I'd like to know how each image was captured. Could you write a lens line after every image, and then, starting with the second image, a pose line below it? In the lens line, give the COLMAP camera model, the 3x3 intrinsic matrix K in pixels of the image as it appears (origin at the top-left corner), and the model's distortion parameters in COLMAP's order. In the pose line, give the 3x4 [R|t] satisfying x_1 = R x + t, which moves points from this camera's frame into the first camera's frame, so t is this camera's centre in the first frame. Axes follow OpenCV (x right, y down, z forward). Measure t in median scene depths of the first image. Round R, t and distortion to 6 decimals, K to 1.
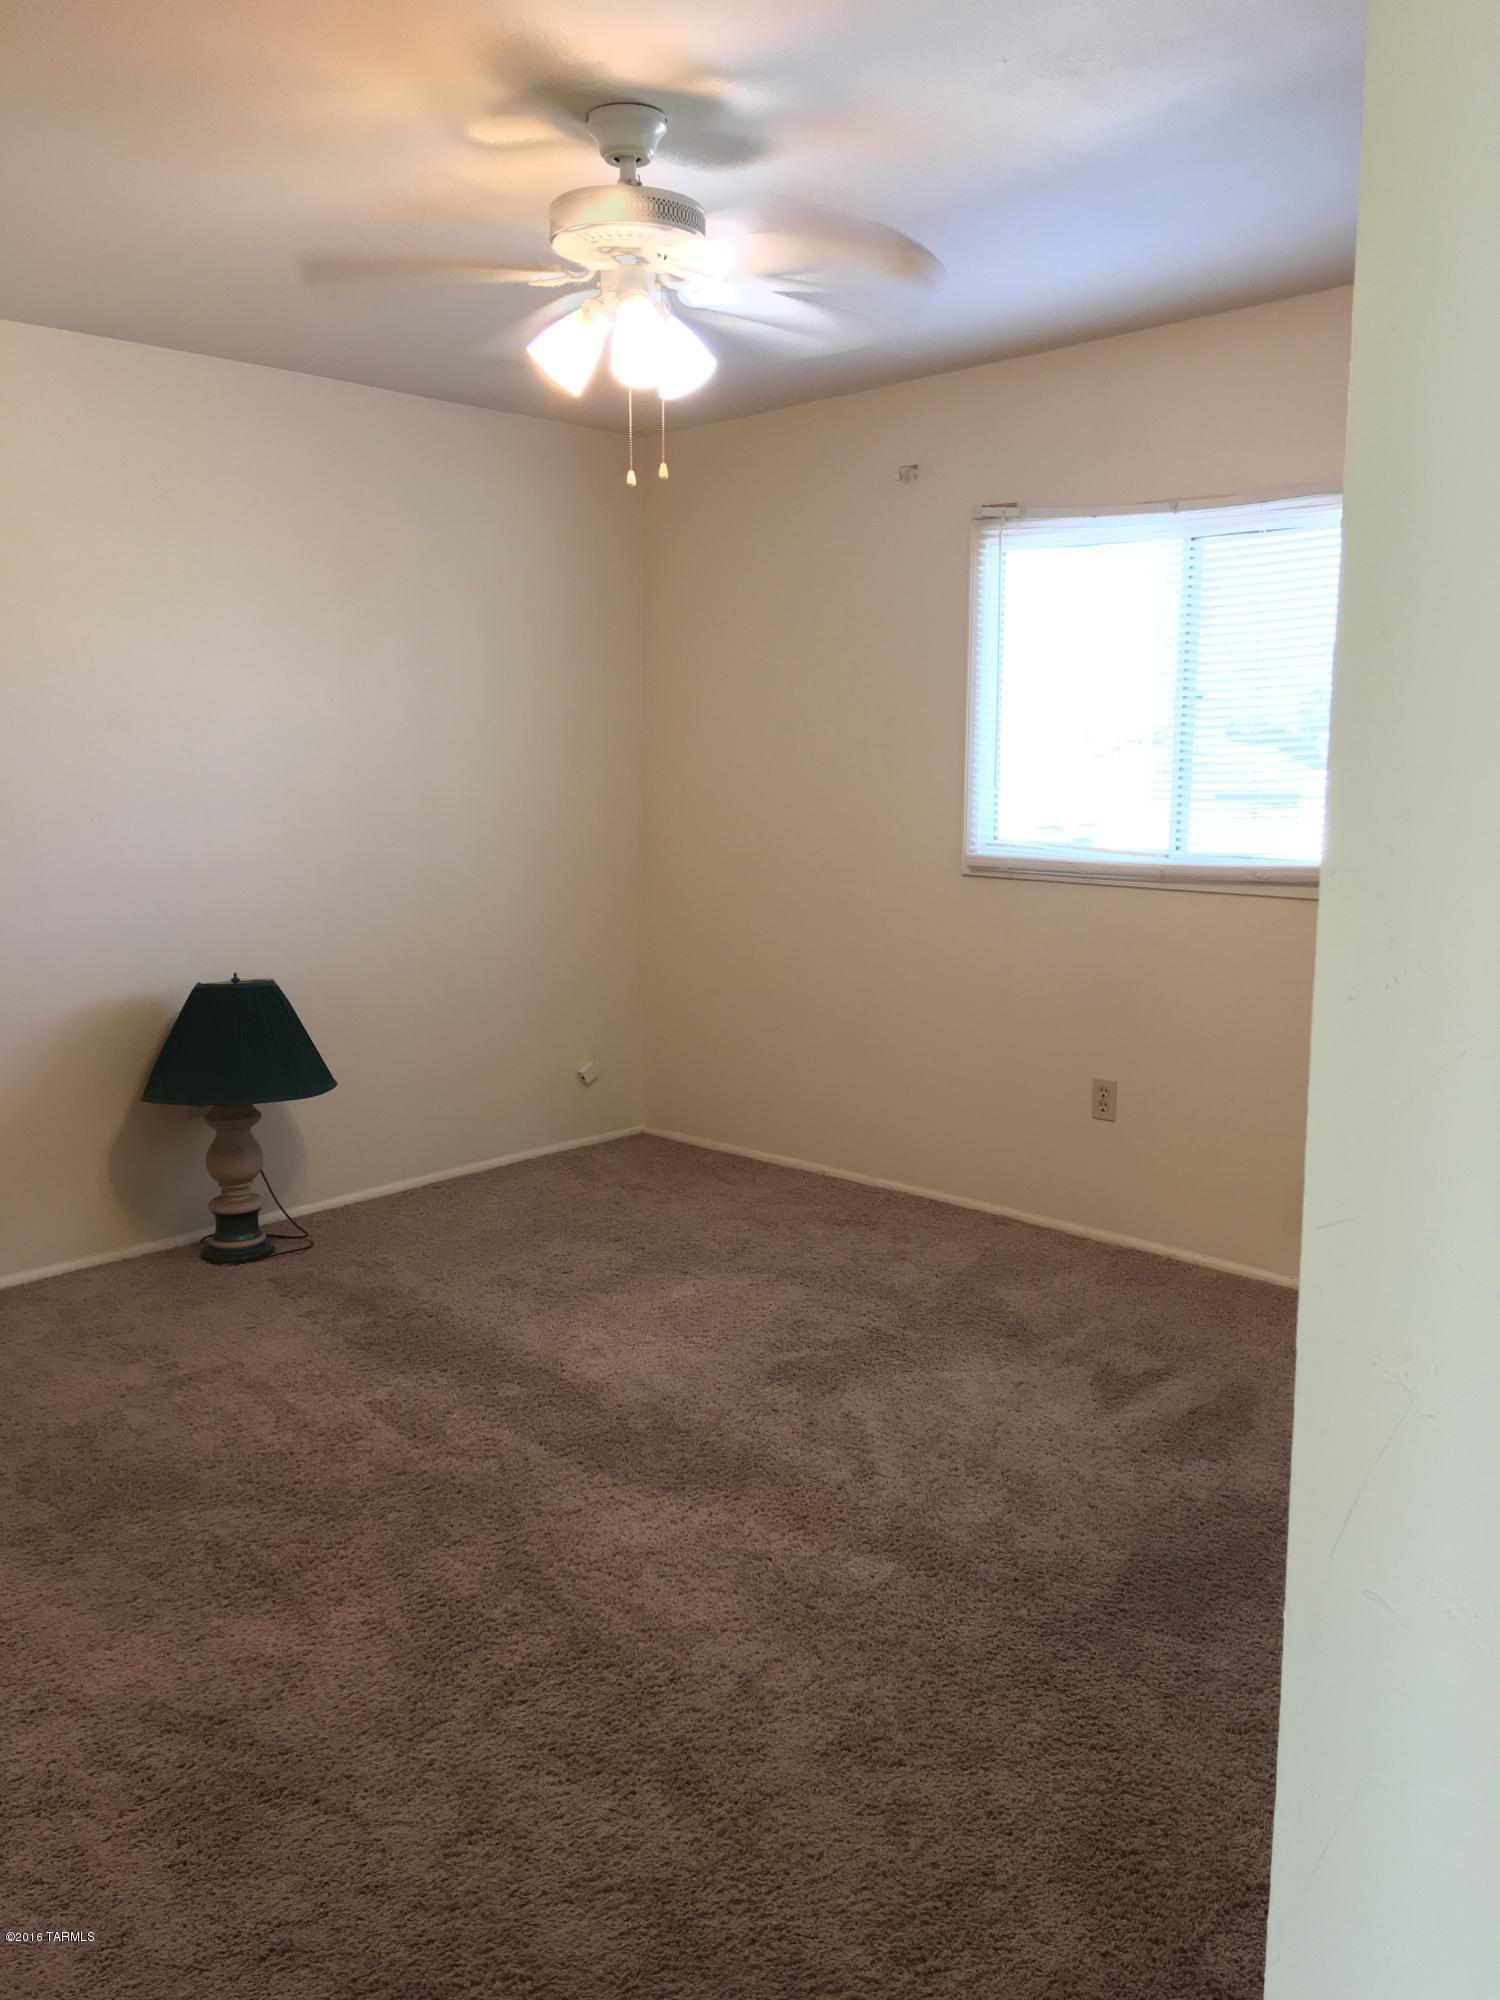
lens RADIAL K [[1683.4, 0, 750.0], [0, 1683.4, 1000.0], [0, 0, 1]] dist [0.108520, -0.191261]
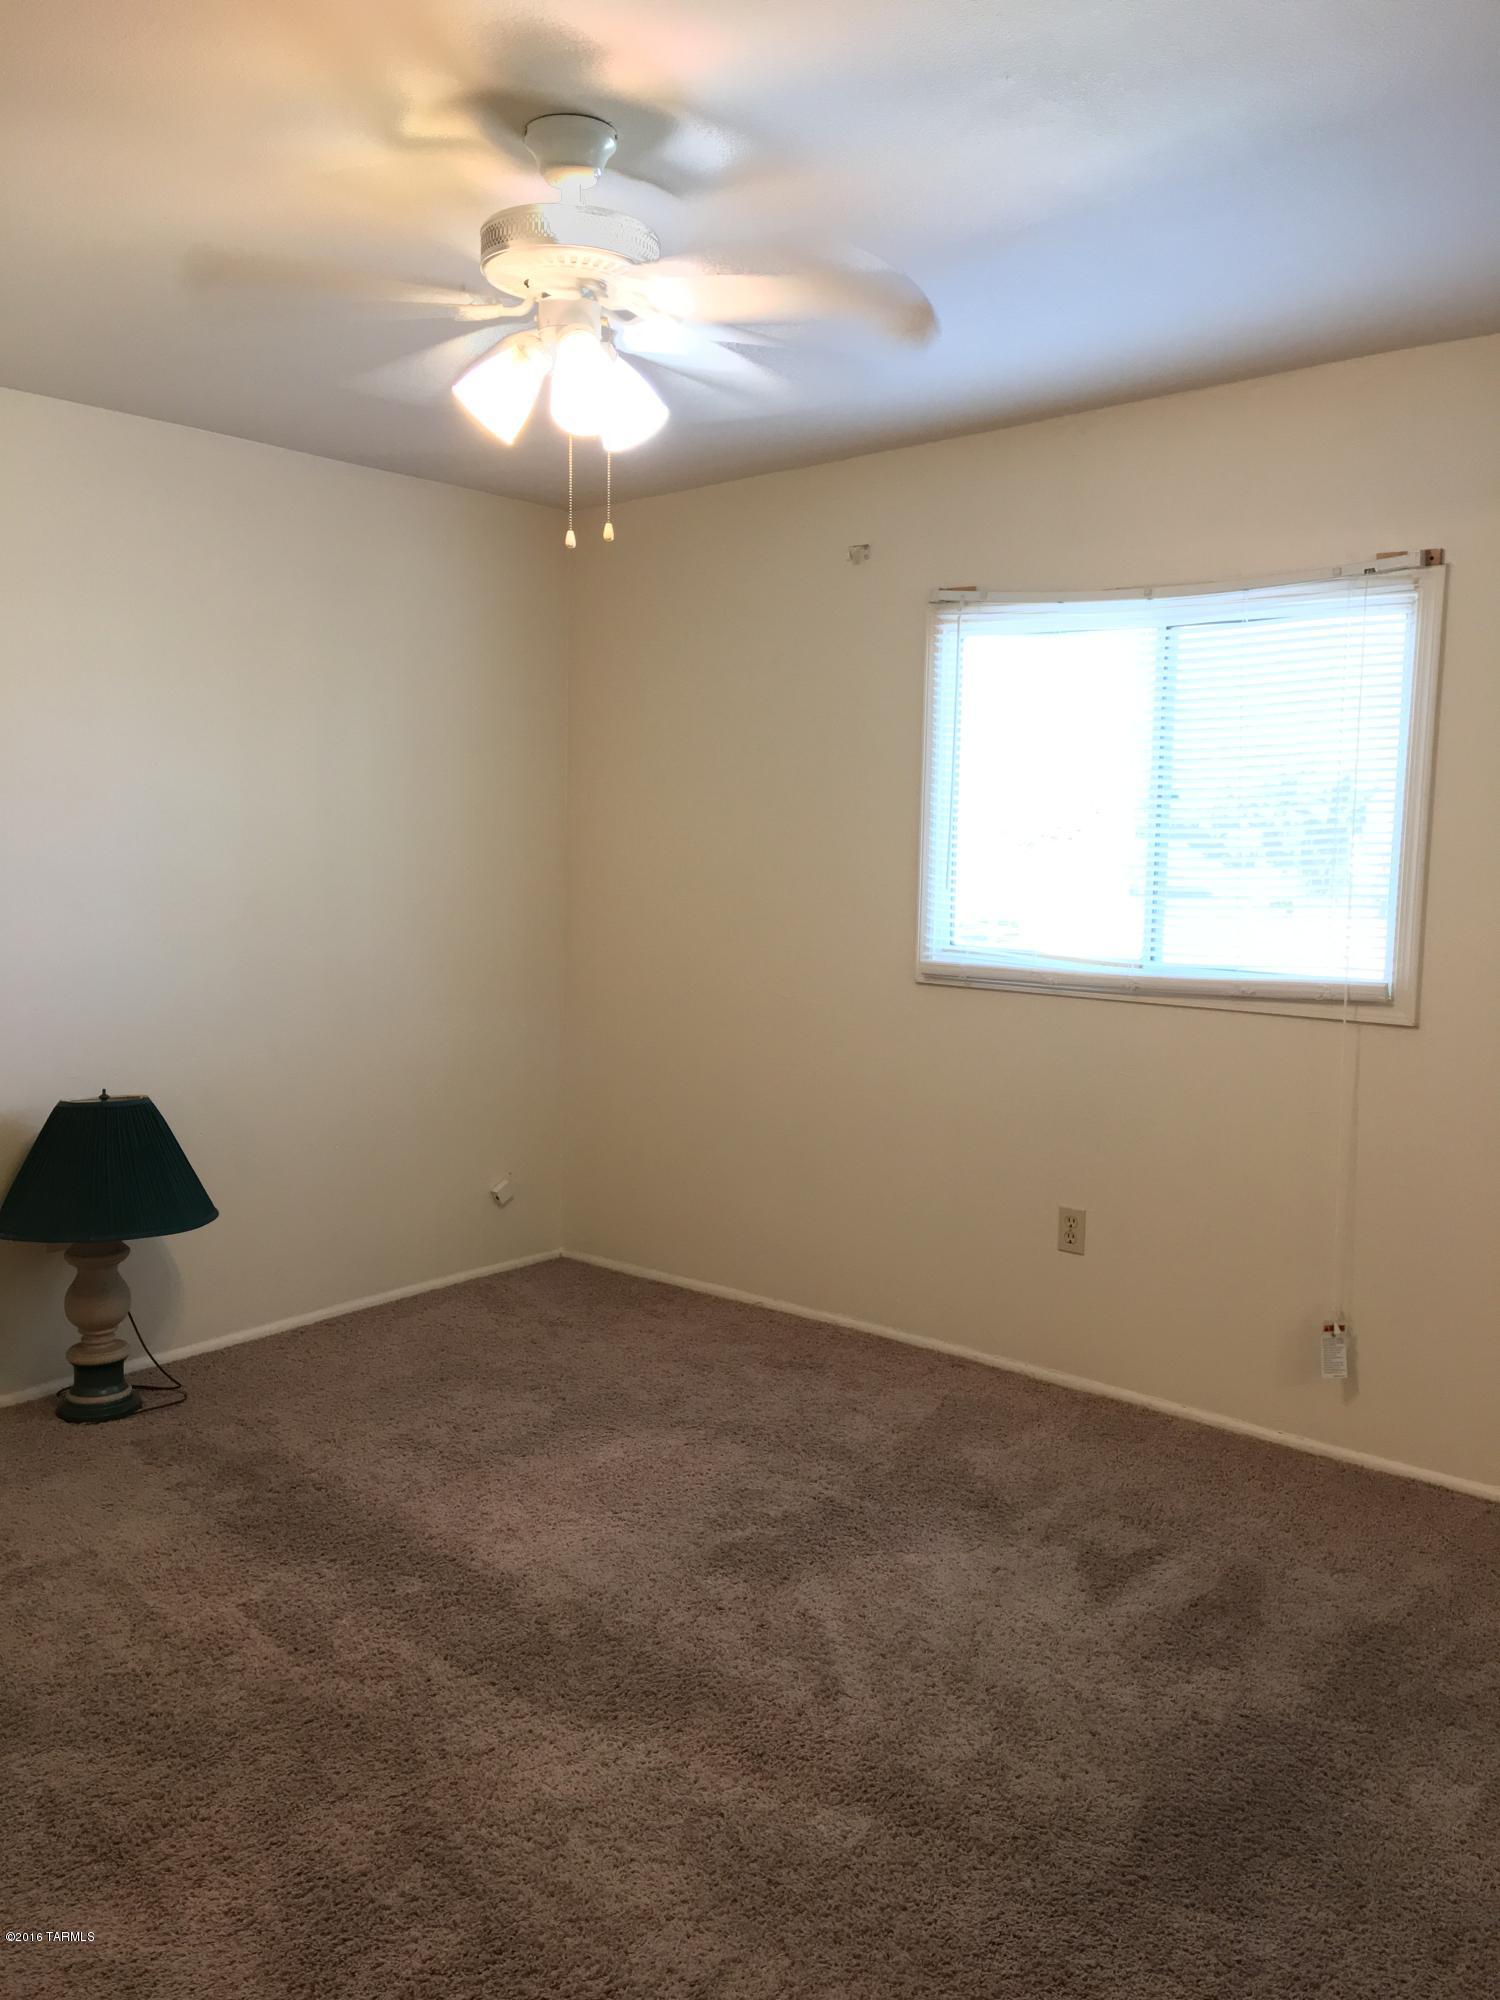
lens RADIAL K [[1683.4, 0, 750.0], [0, 1683.4, 1000.0], [0, 0, 1]] dist [0.108520, -0.191261]
pose [[0.998531, 0.008509, 0.053517, -0.017816], [-0.005806, 0.998709, -0.050455, -0.022621], [-0.053877, 0.050070, 0.997291, 0.111051]]
